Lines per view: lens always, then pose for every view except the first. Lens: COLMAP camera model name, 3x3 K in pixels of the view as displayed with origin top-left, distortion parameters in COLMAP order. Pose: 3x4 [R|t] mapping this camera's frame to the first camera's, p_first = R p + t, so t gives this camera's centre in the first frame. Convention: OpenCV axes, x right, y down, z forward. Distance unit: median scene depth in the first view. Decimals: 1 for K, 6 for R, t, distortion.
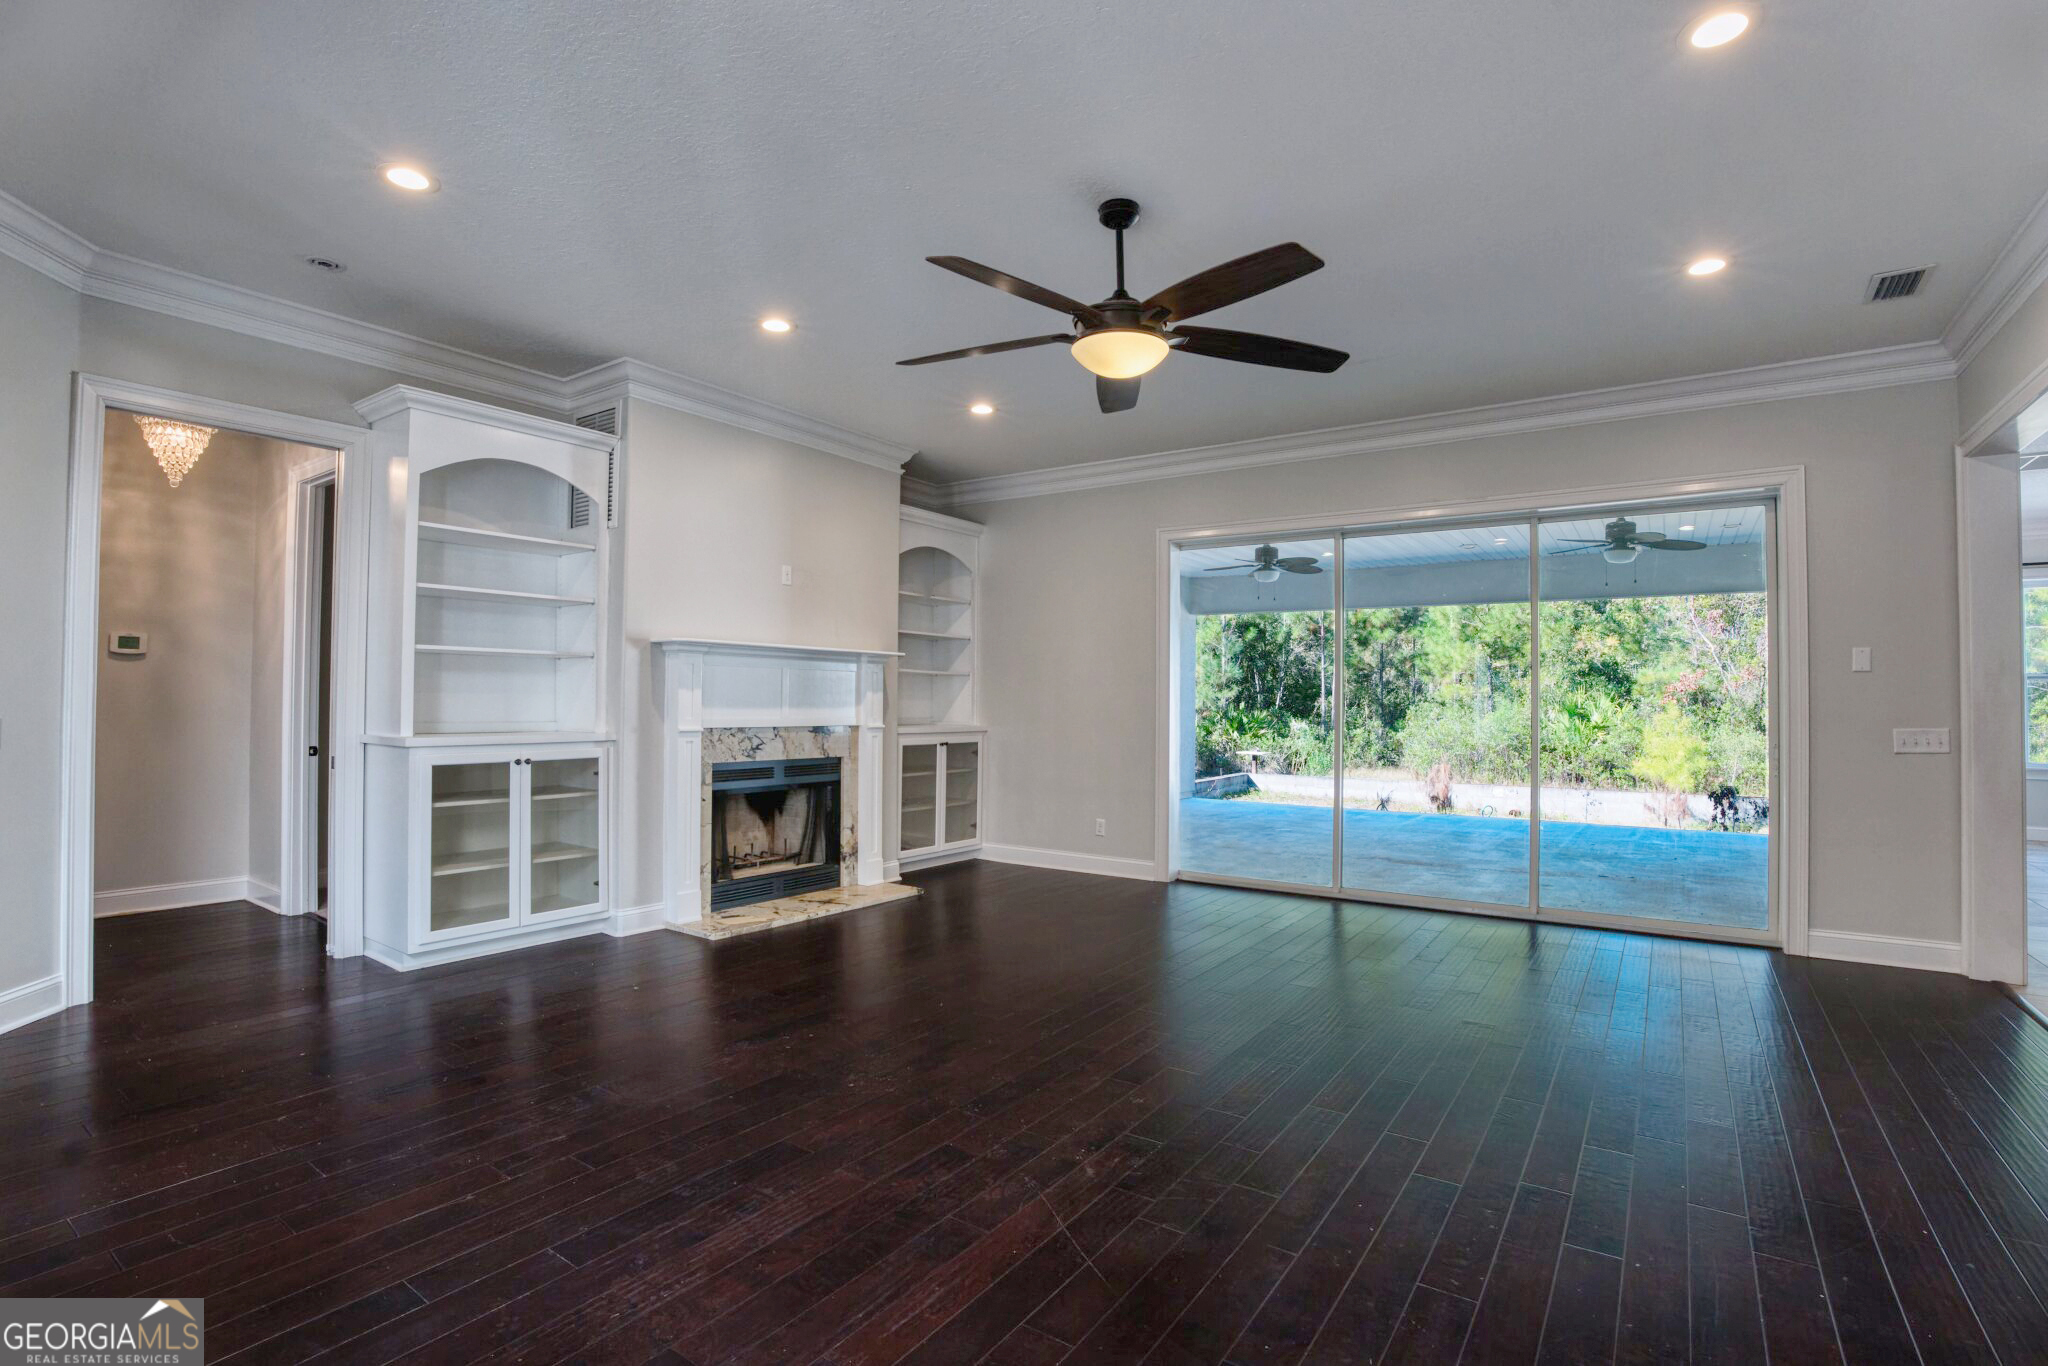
lens RADIAL K [[940.5, 0, 1084.1], [0, 940.5, 693.2], [0, 0, 1]] dist [-0.034916, -0.000151]
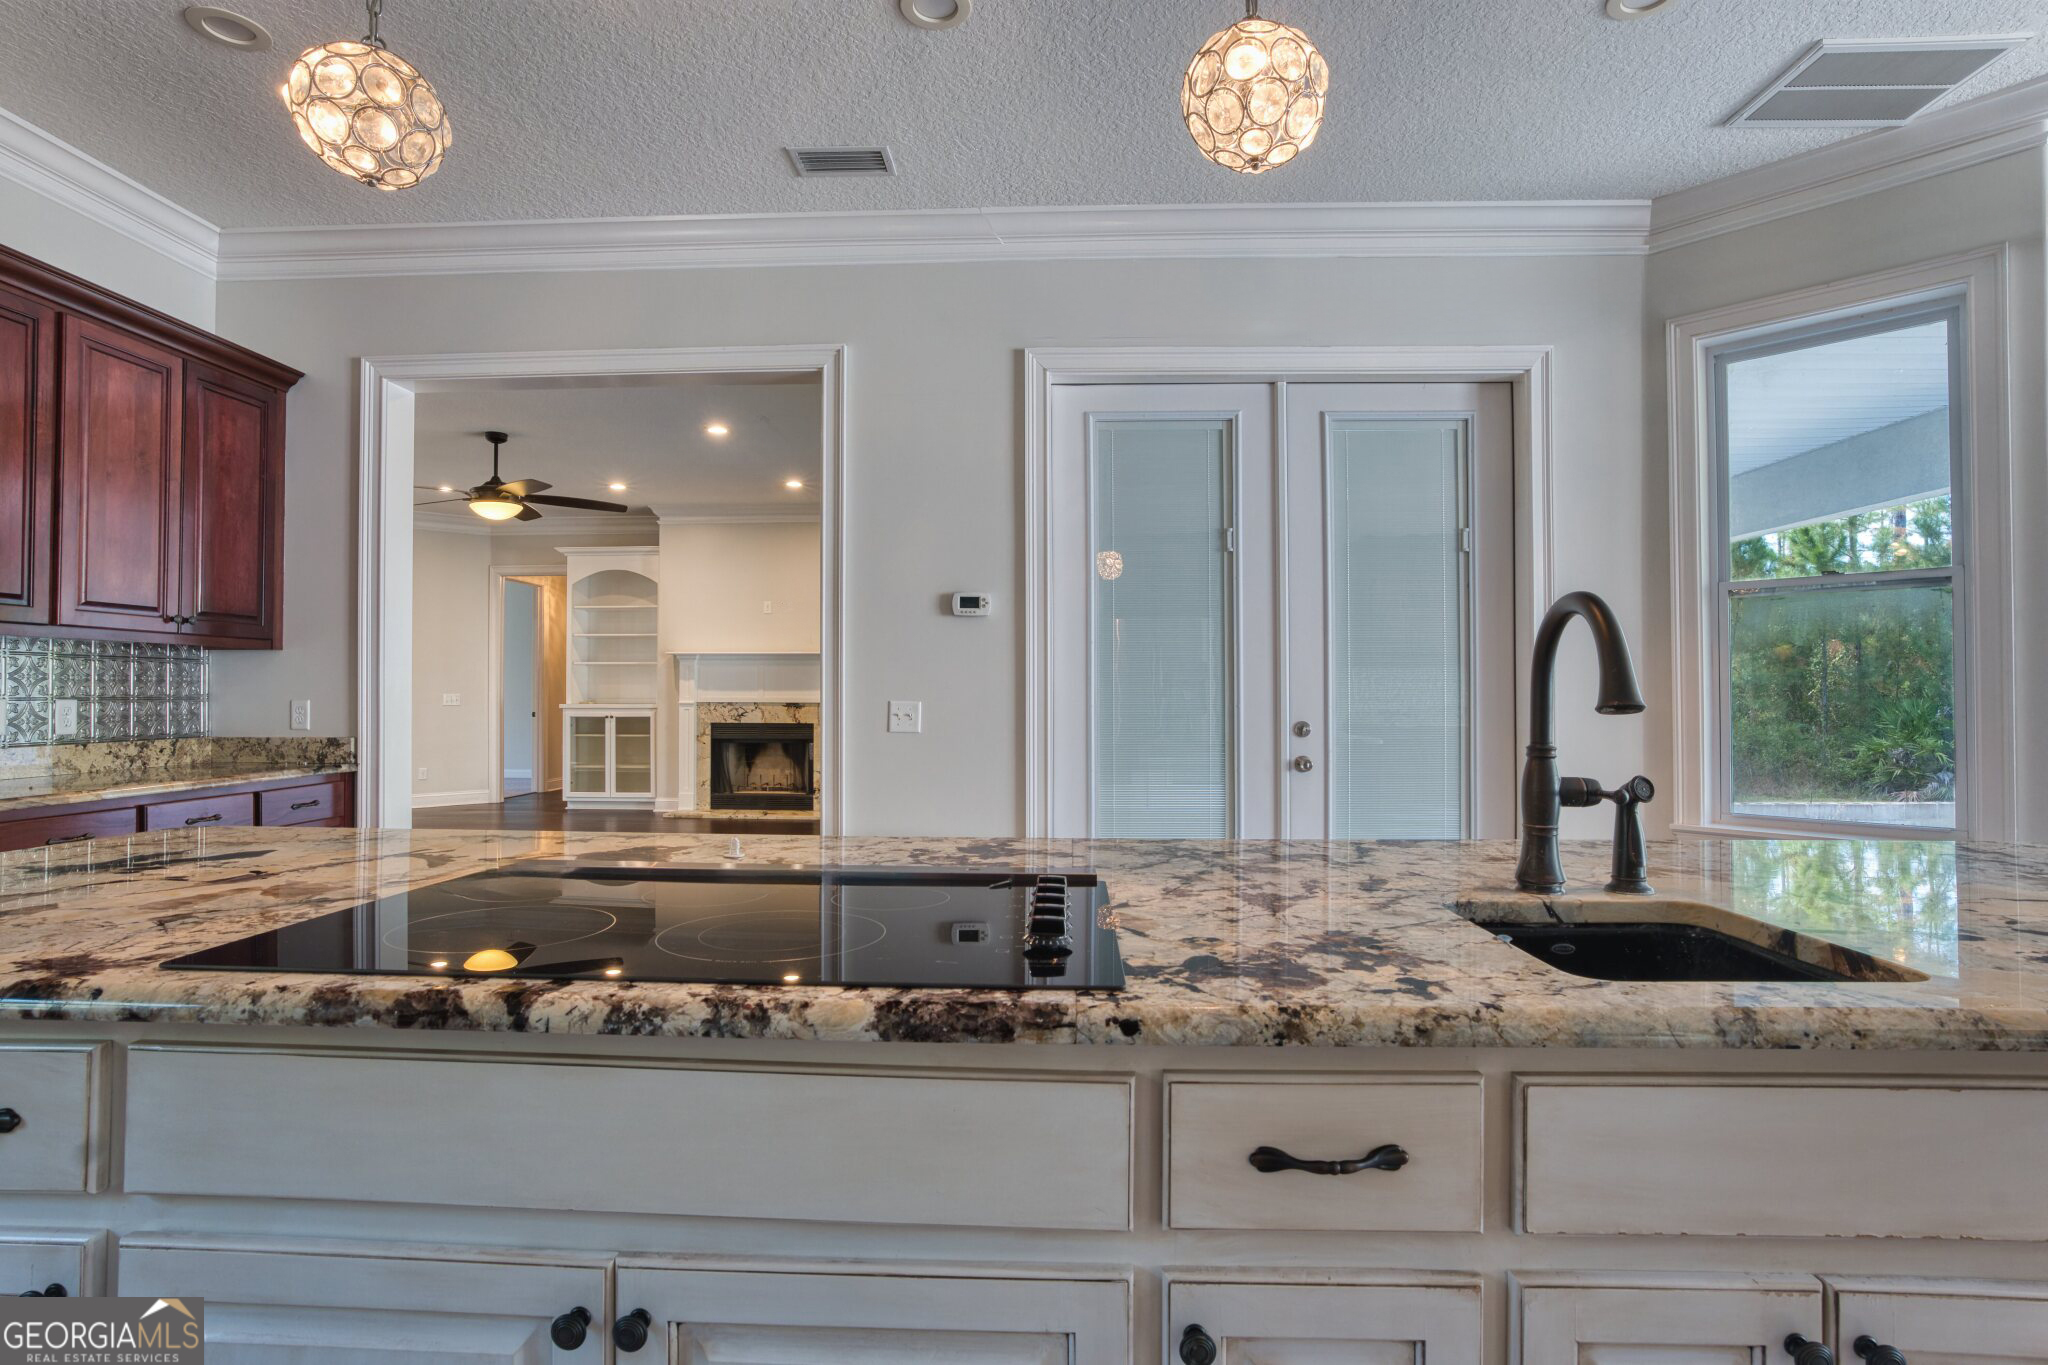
lens RADIAL K [[1018.1, 0, 1037.0], [0, 1018.1, 680.0], [0, 0, 1]] dist [-0.015425, 0.002340]
pose [[0.548794, -0.025574, -0.835567, 1.514638], [0.010896, 0.999666, -0.023440, 0.046601], [0.835887, 0.003759, 0.548889, 0.472299]]
